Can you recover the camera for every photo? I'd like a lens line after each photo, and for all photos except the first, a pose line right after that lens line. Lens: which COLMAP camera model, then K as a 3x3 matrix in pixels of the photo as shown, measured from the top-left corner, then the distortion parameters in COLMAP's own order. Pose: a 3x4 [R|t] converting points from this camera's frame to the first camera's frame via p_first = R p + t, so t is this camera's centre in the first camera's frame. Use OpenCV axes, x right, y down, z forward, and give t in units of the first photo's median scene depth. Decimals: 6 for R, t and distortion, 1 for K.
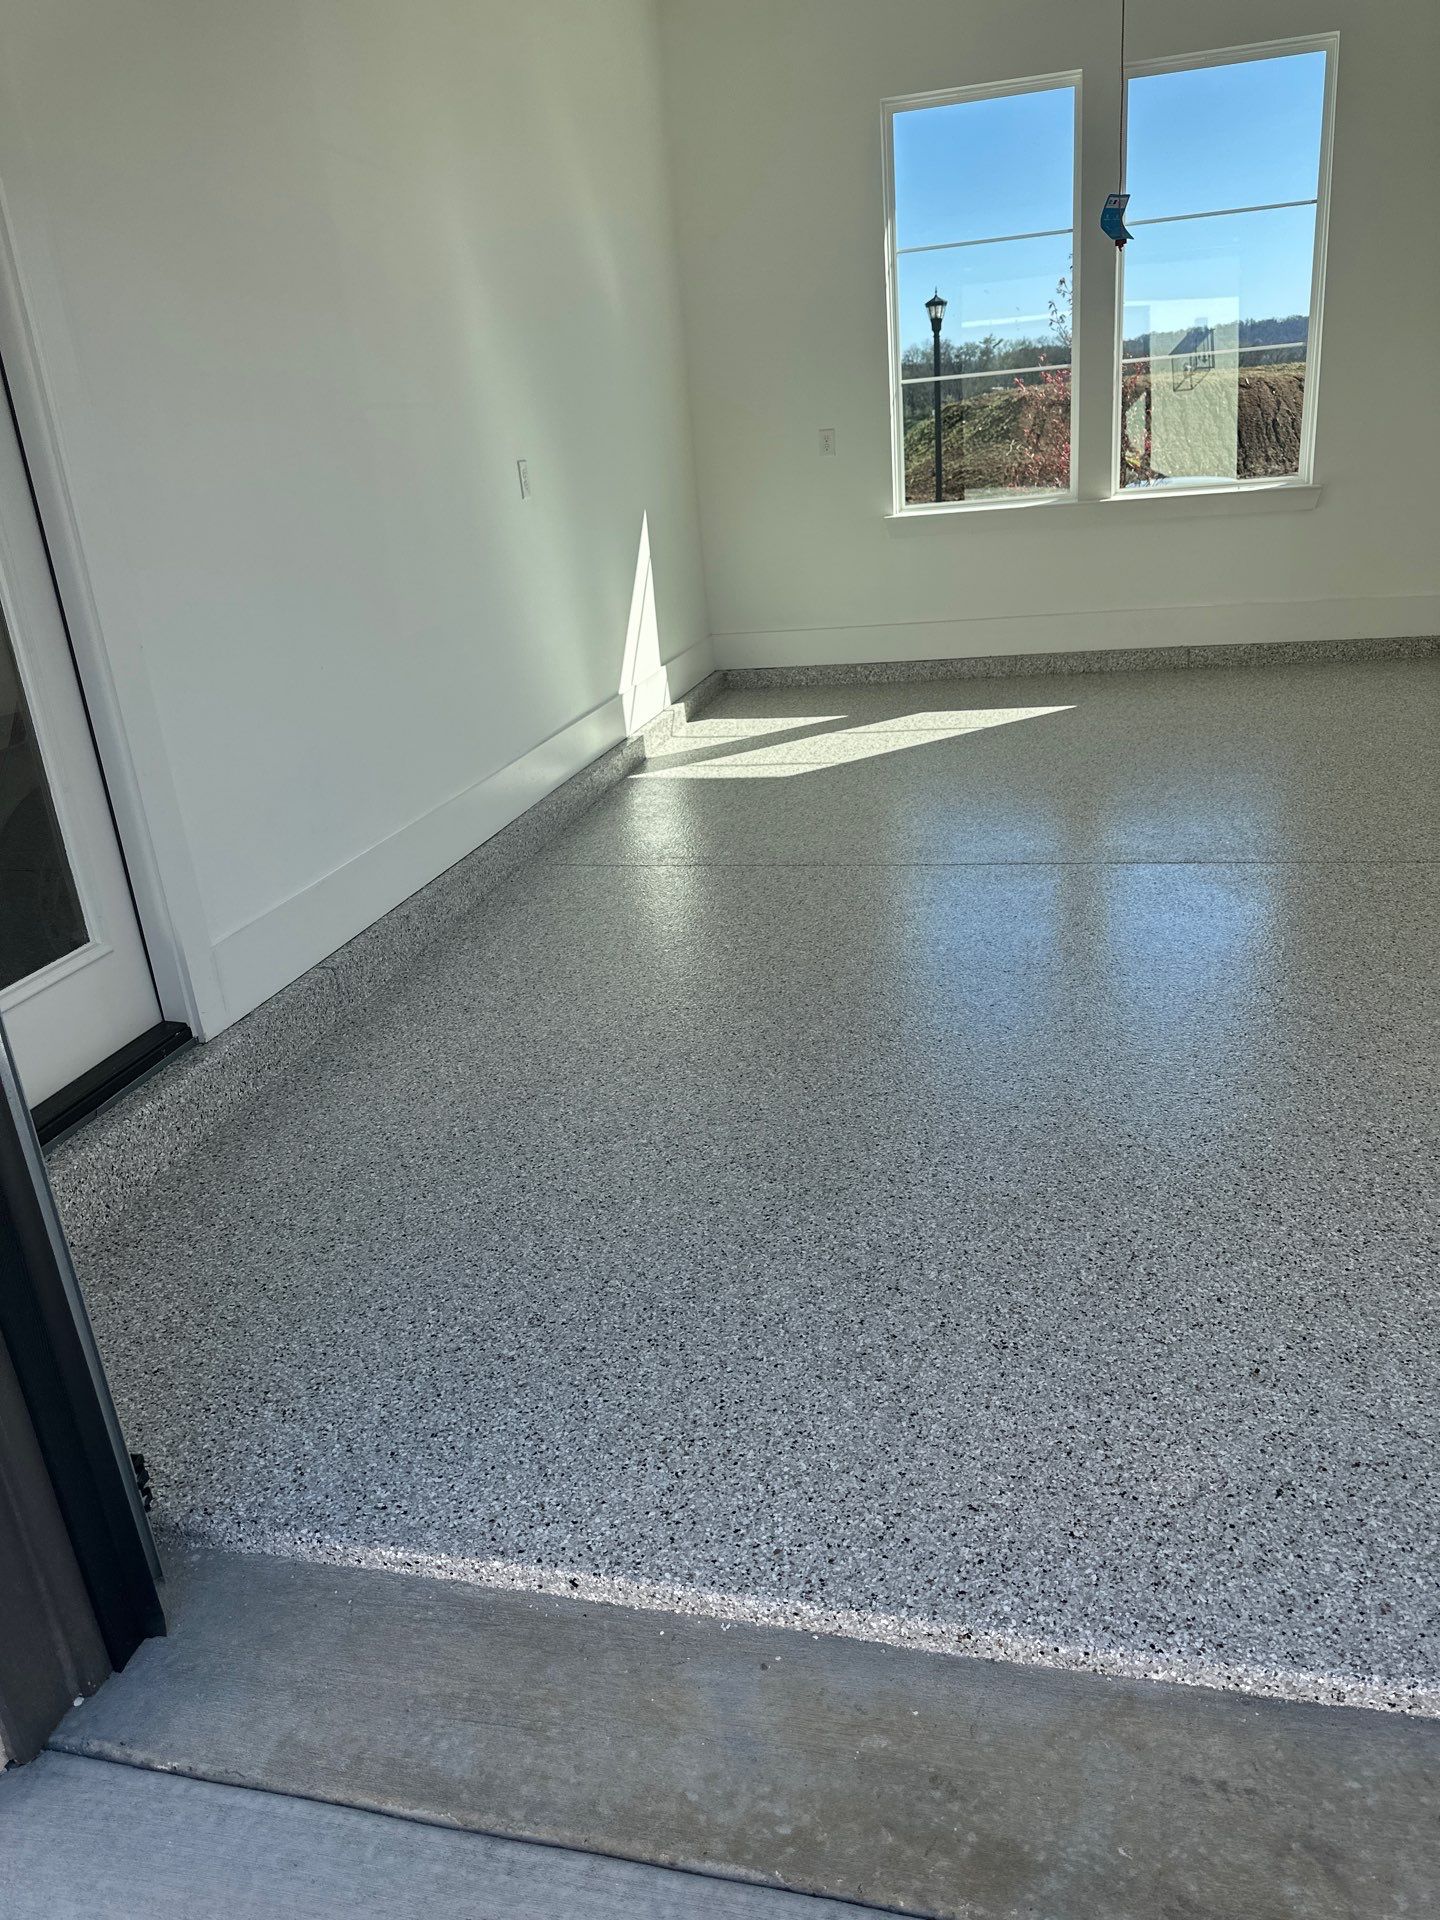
lens RADIAL K [[1363.3, 0, 712.8], [0, 1363.3, 970.5], [0, 0, 1]] dist [0.032136, -0.037826]
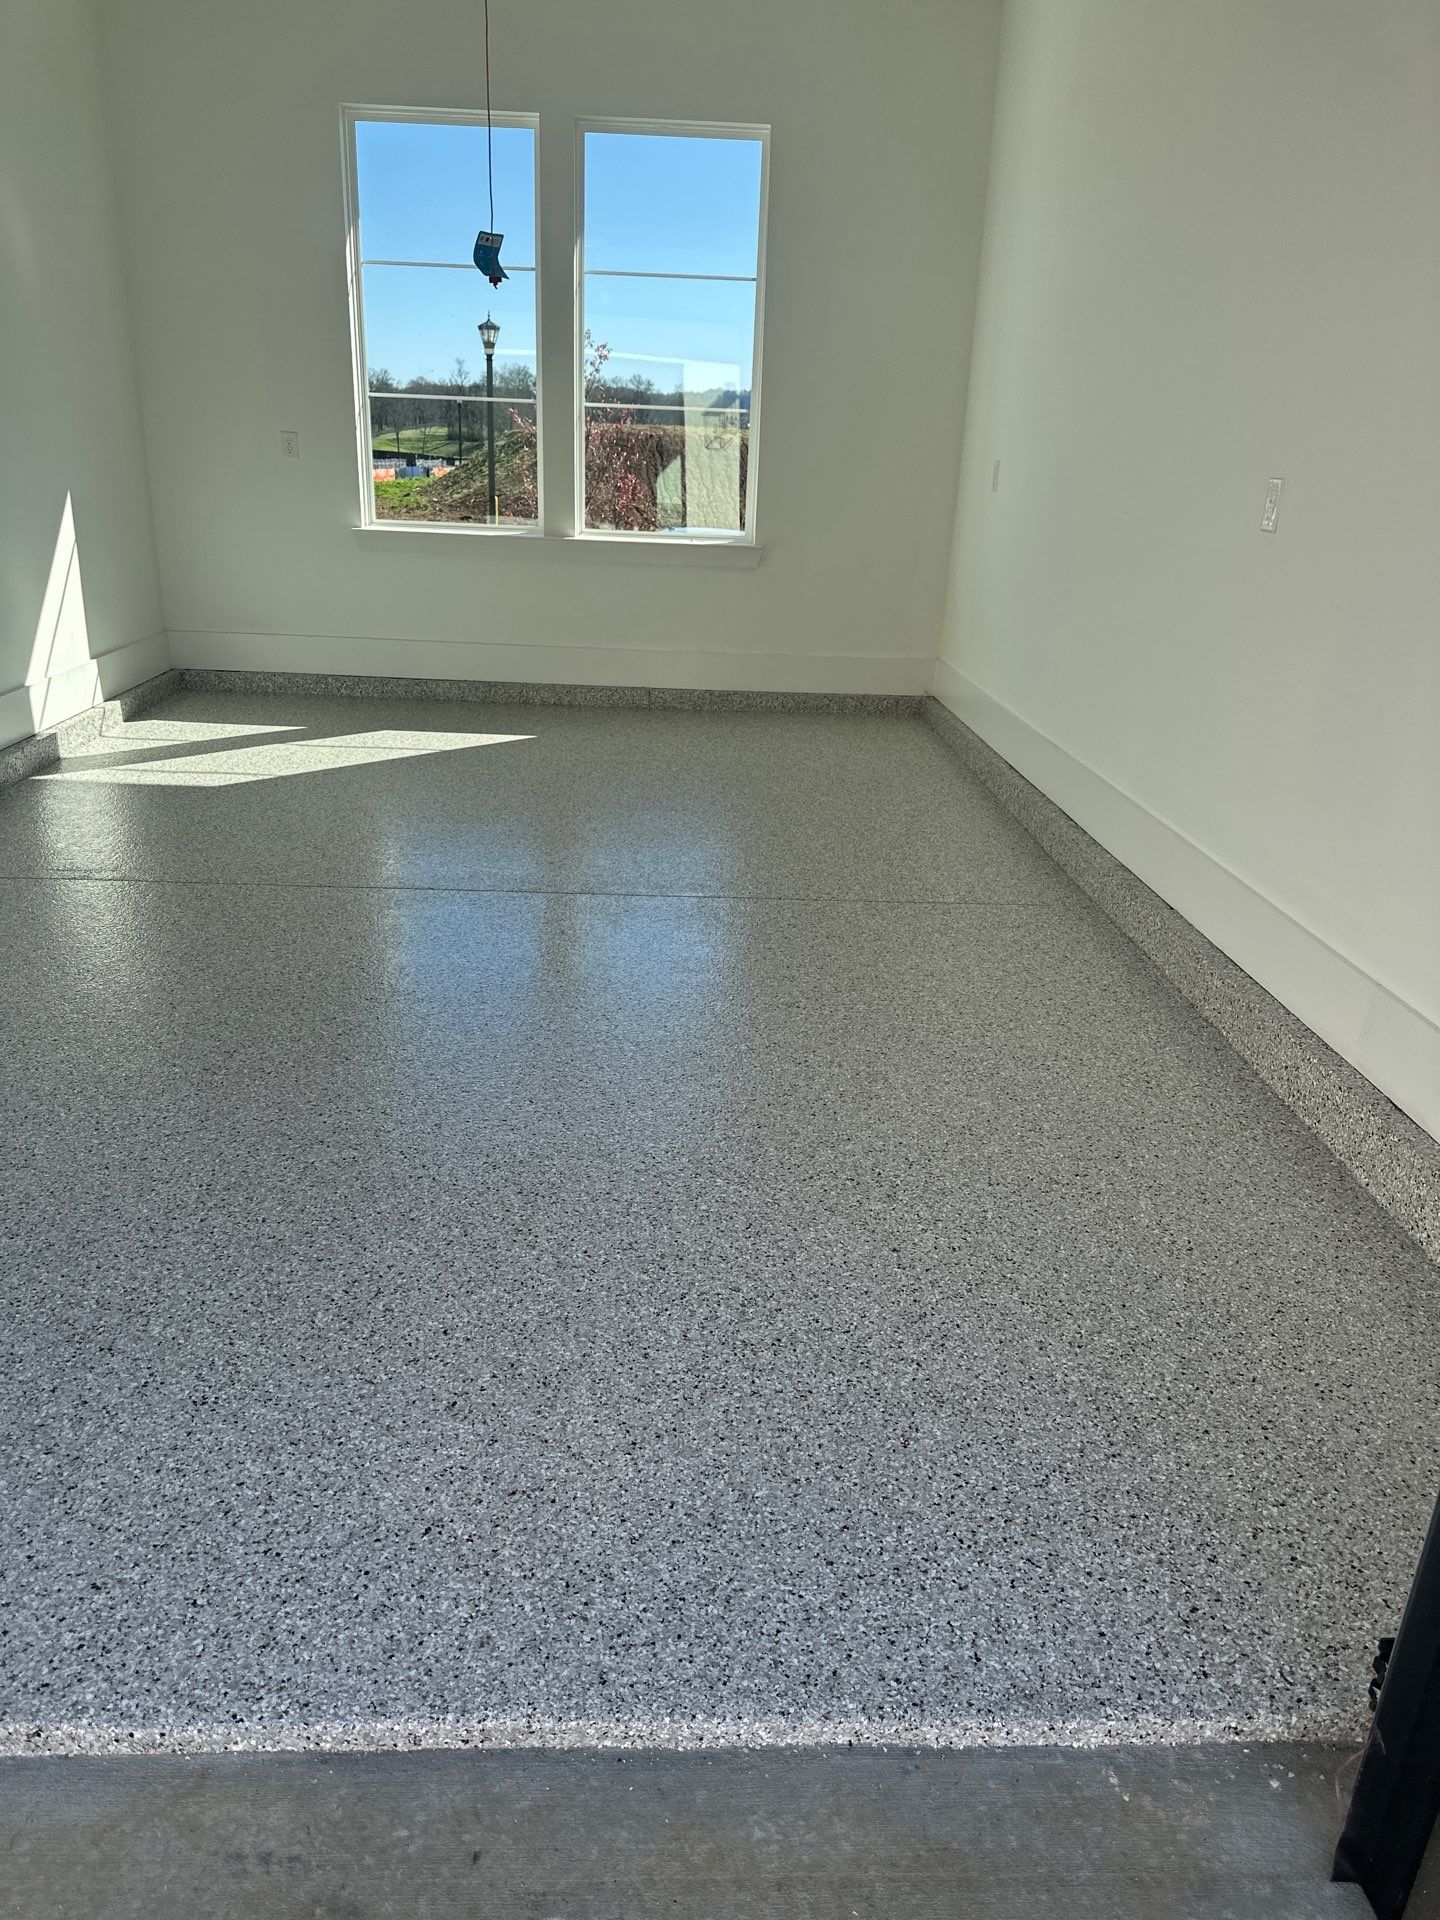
lens RADIAL K [[1363.3, 0, 712.8], [0, 1363.3, 970.5], [0, 0, 1]] dist [0.032136, -0.037826]
pose [[0.948610, 0.016054, 0.316042, 0.301236], [-0.011550, 0.999803, -0.016121, -0.014309], [-0.316238, 0.011643, 0.948608, -0.017178]]
